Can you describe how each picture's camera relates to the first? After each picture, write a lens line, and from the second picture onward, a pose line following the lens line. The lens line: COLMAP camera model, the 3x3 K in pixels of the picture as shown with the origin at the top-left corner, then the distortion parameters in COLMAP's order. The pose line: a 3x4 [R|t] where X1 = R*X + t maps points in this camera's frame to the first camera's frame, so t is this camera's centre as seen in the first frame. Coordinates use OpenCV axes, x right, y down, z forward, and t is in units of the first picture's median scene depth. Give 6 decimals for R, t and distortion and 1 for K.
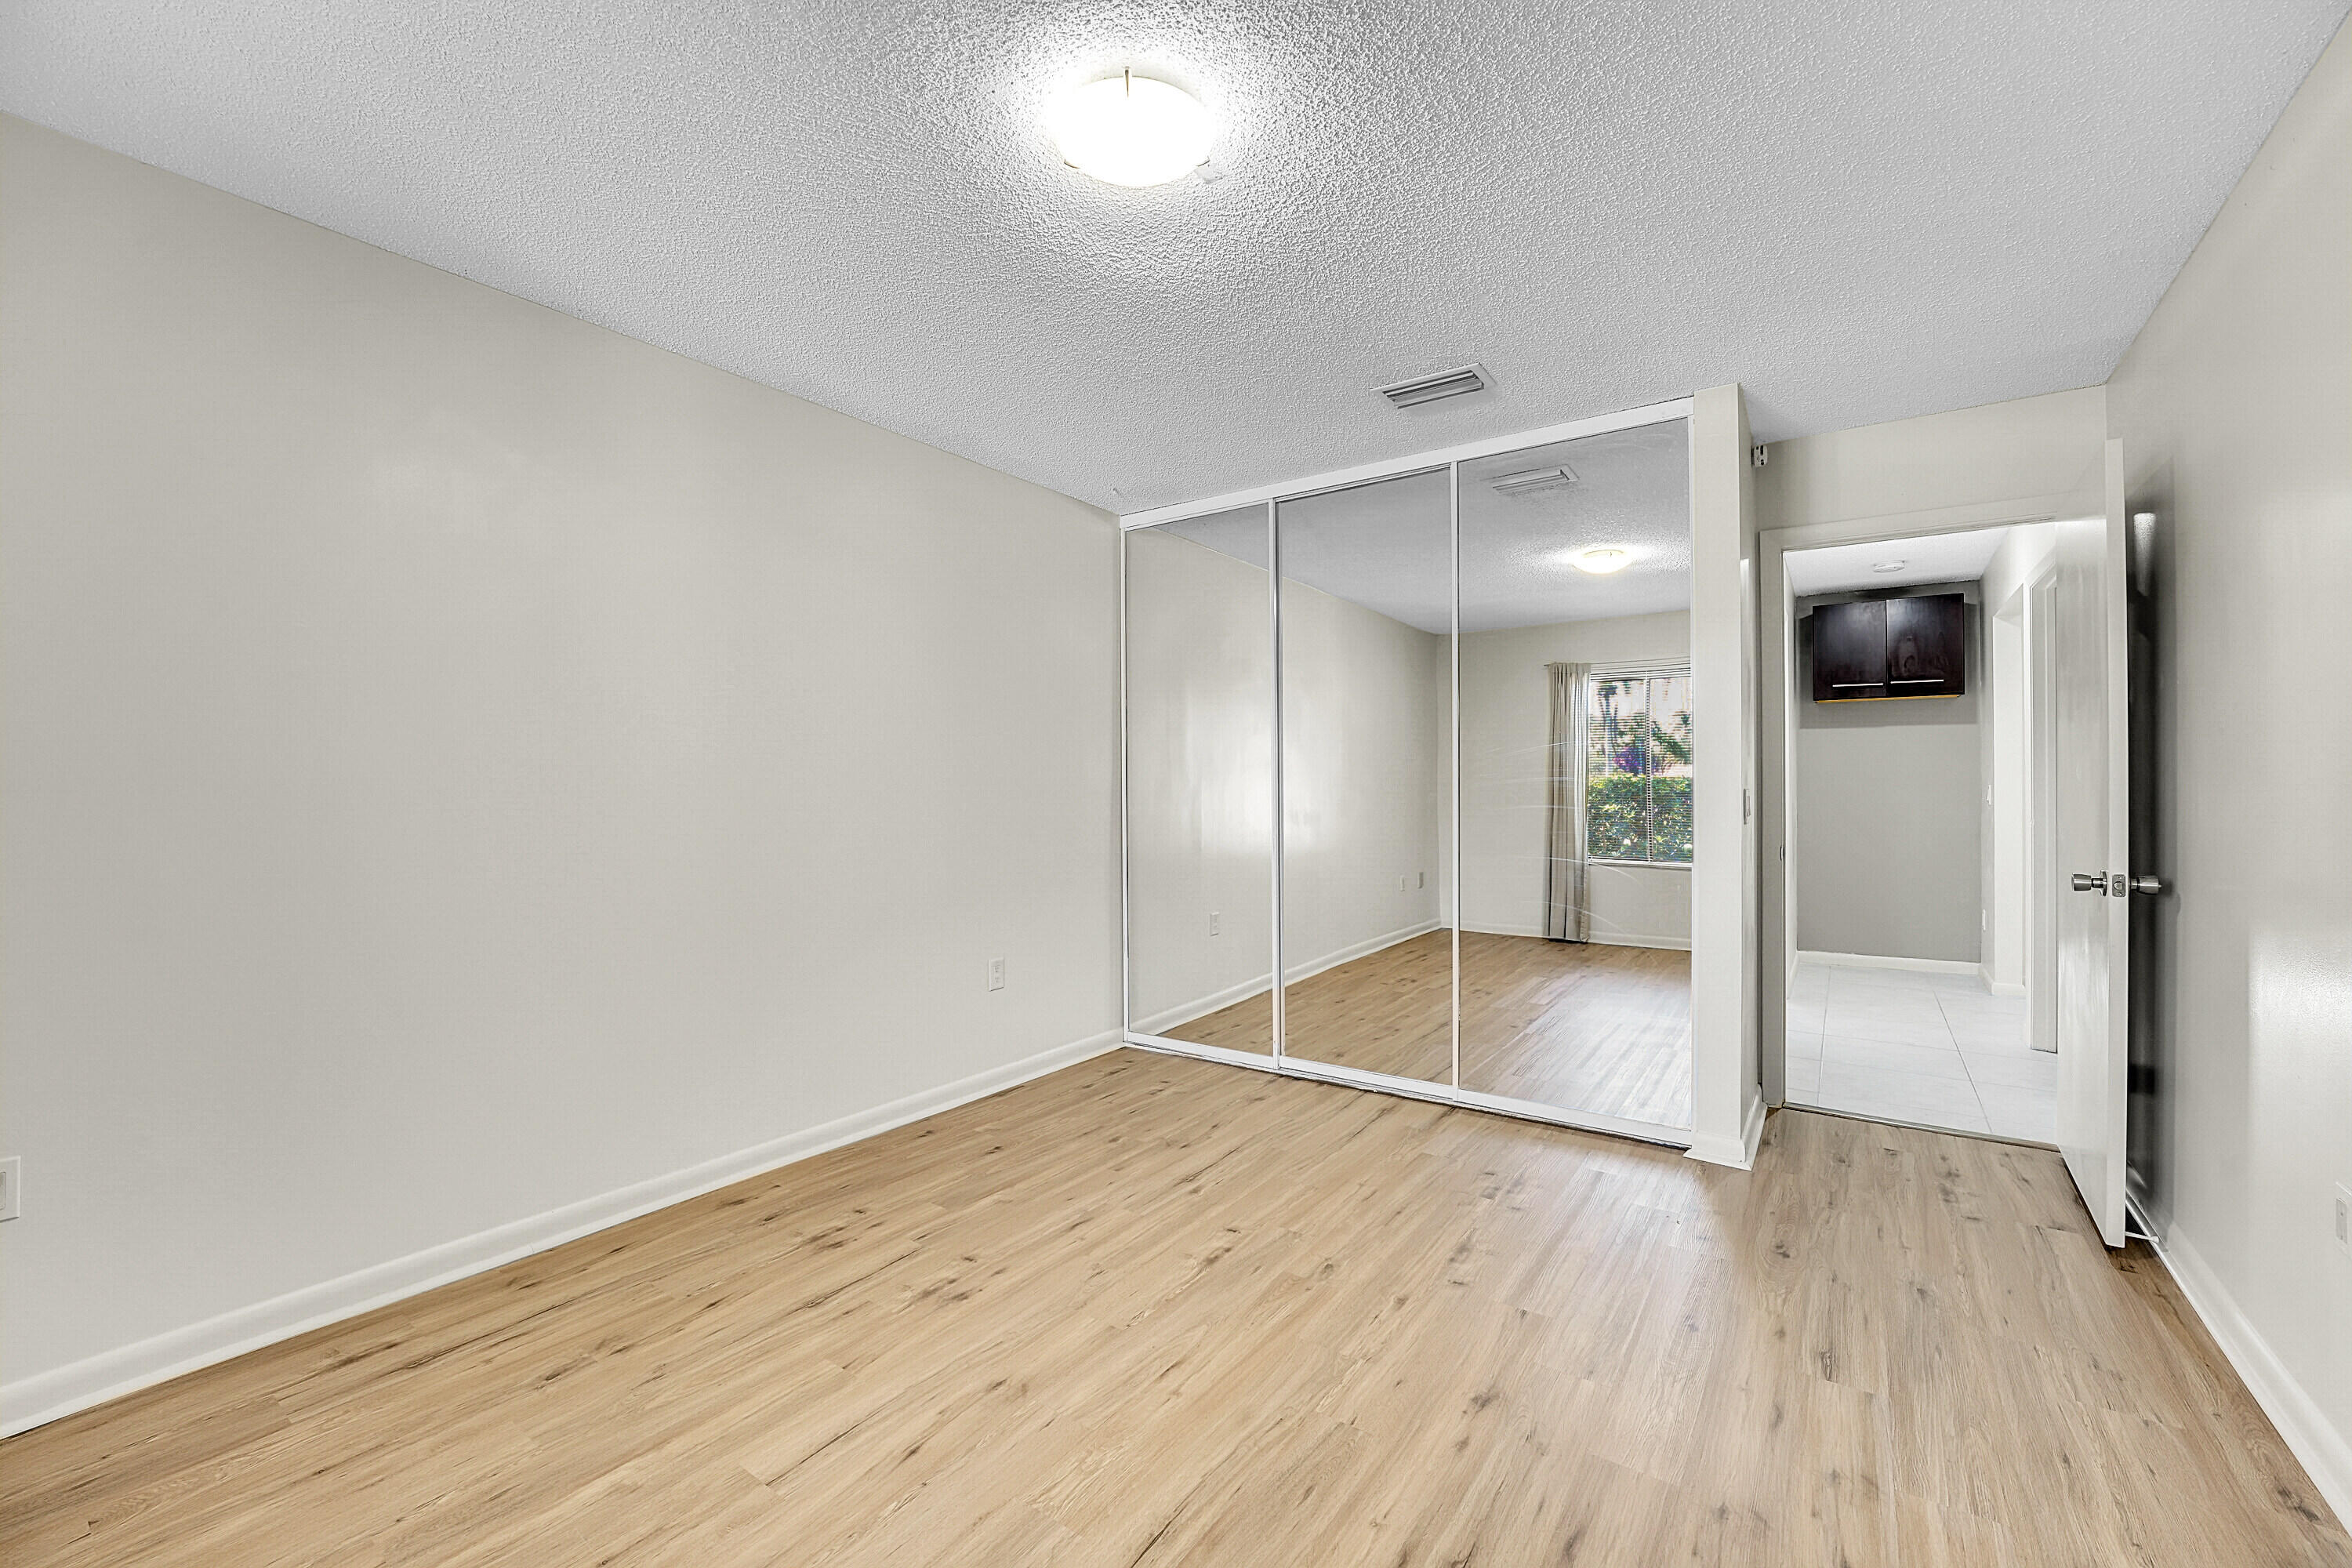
lens RADIAL K [[953.0, 0, 1176.0], [0, 953.0, 784.0], [0, 0, 1]] dist [-0.000771, 0.000421]
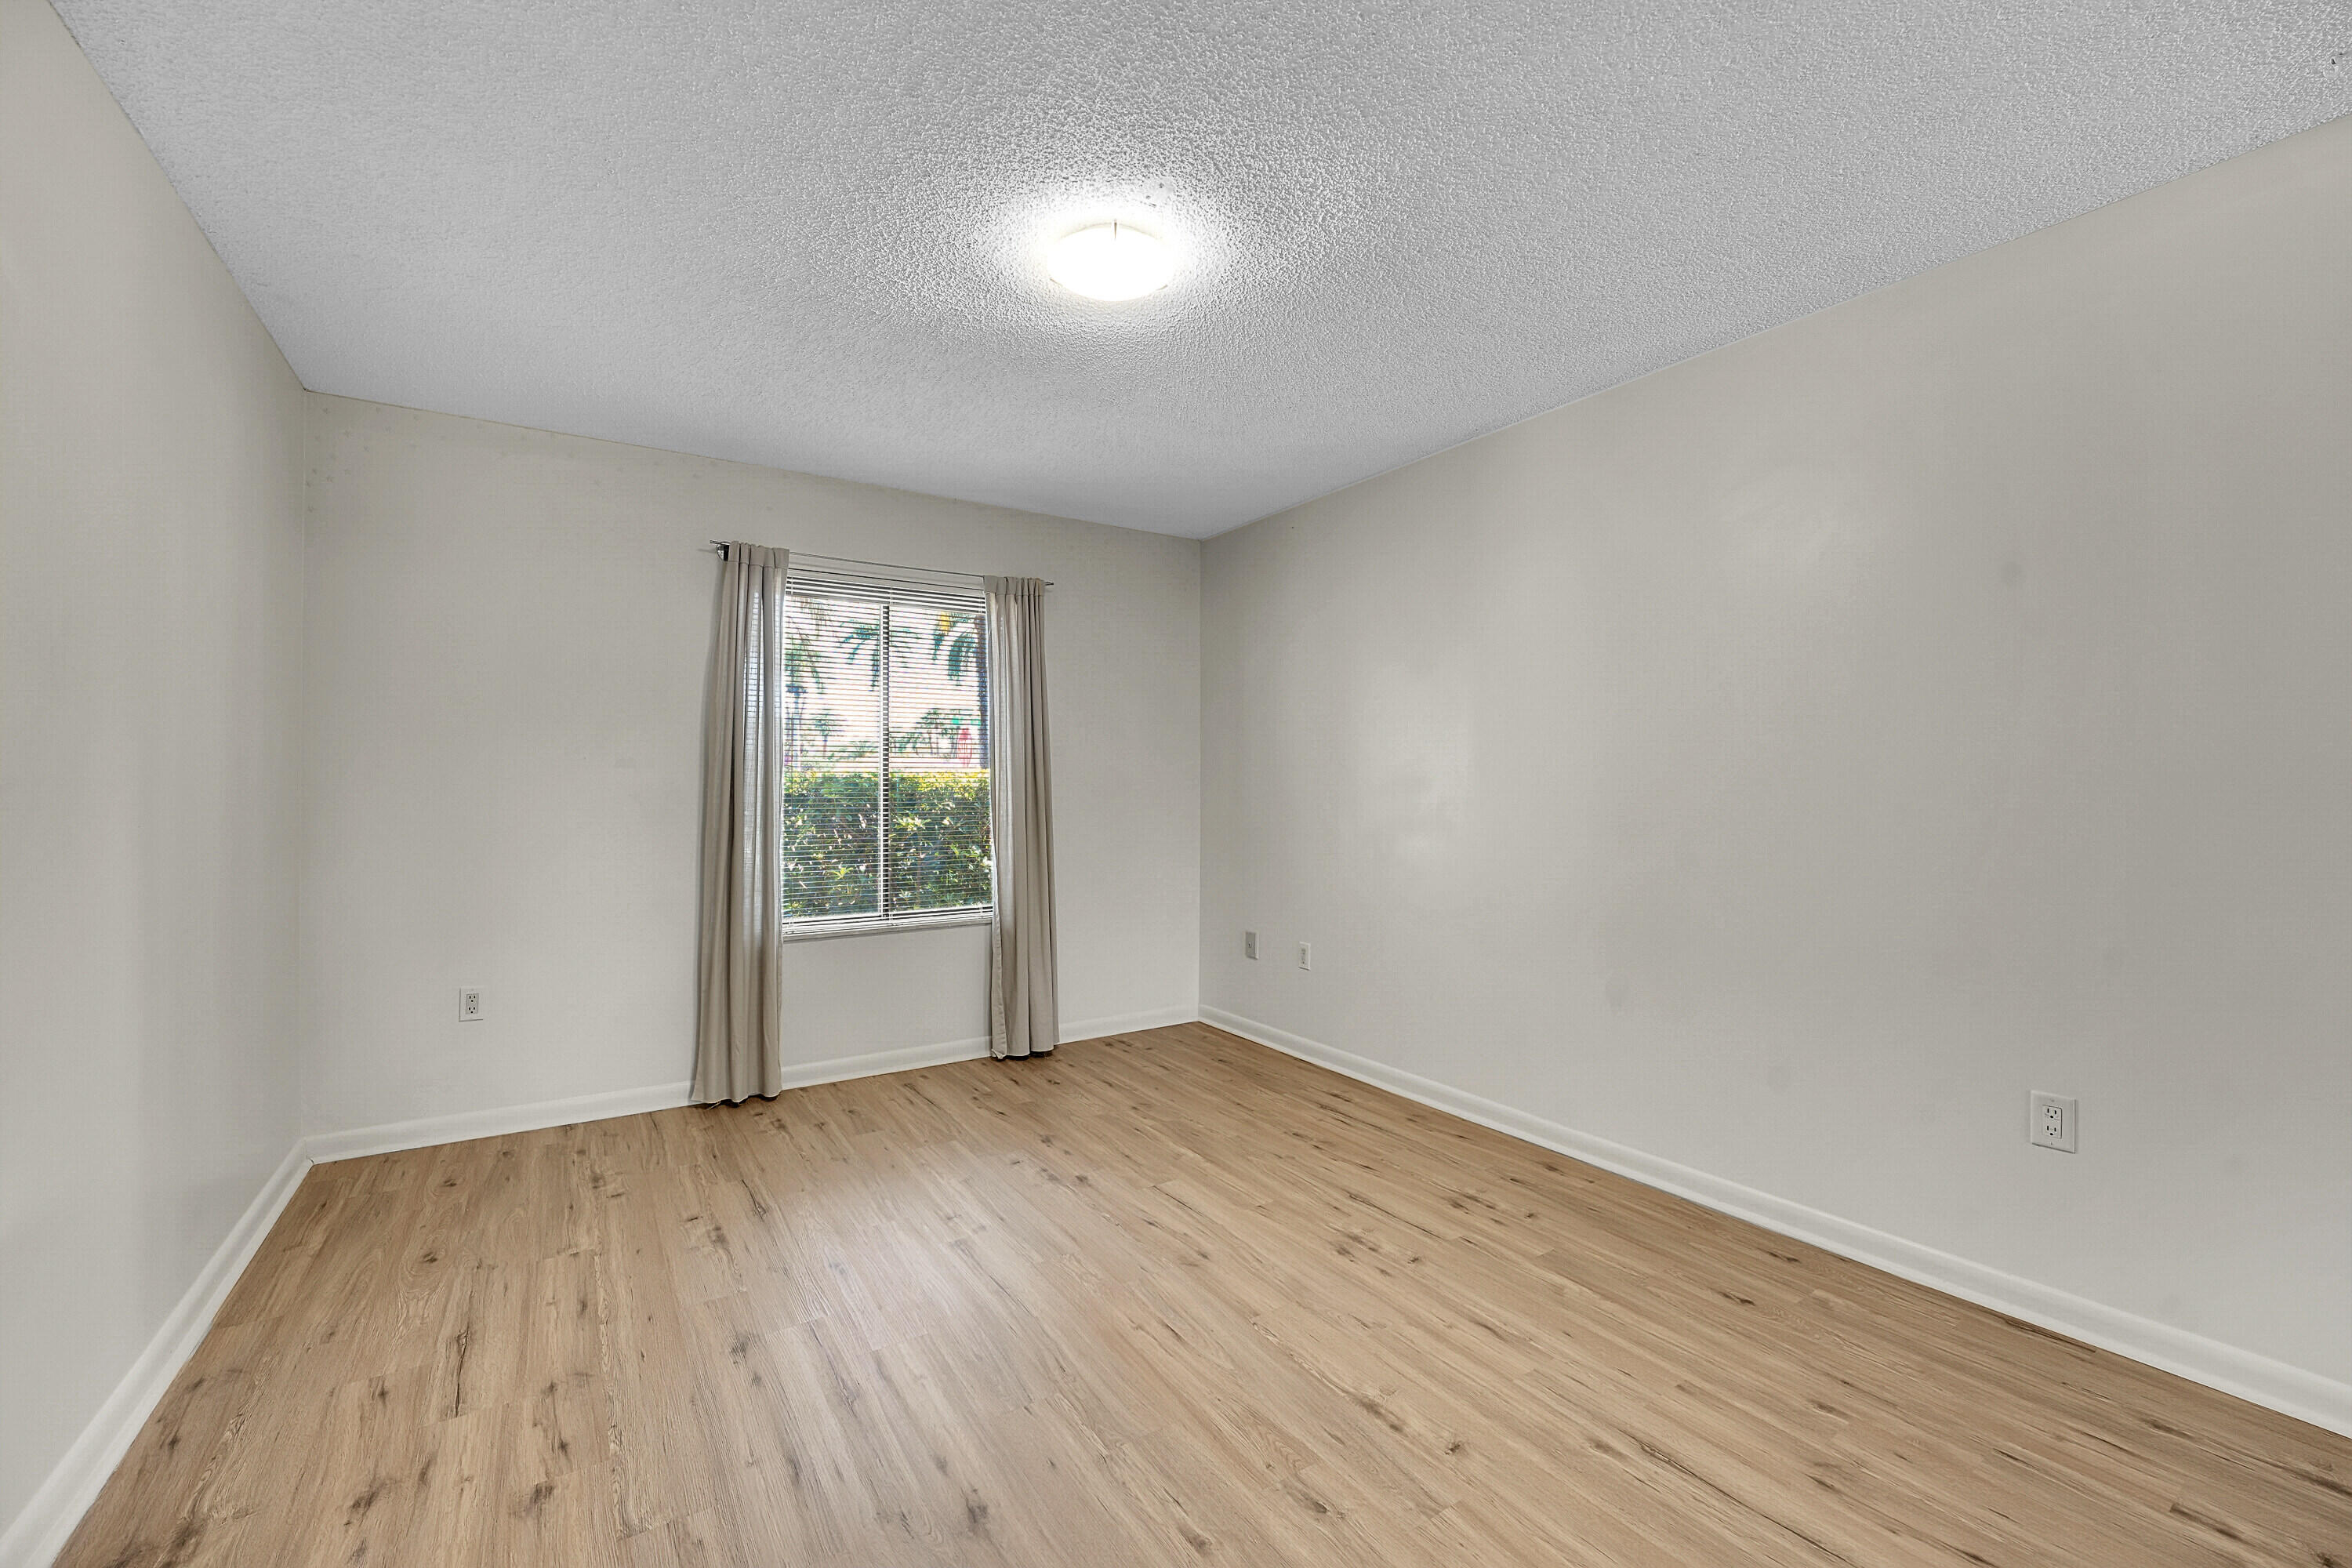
lens RADIAL K [[981.8, 0, 1176.0], [0, 981.8, 784.0], [0, 0, 1]] dist [-0.005006, 0.000141]
pose [[-0.380392, -0.007180, -0.924797, 0.807203], [0.007676, 0.999911, -0.010920, 0.015359], [0.924793, -0.011252, -0.380303, 1.147003]]
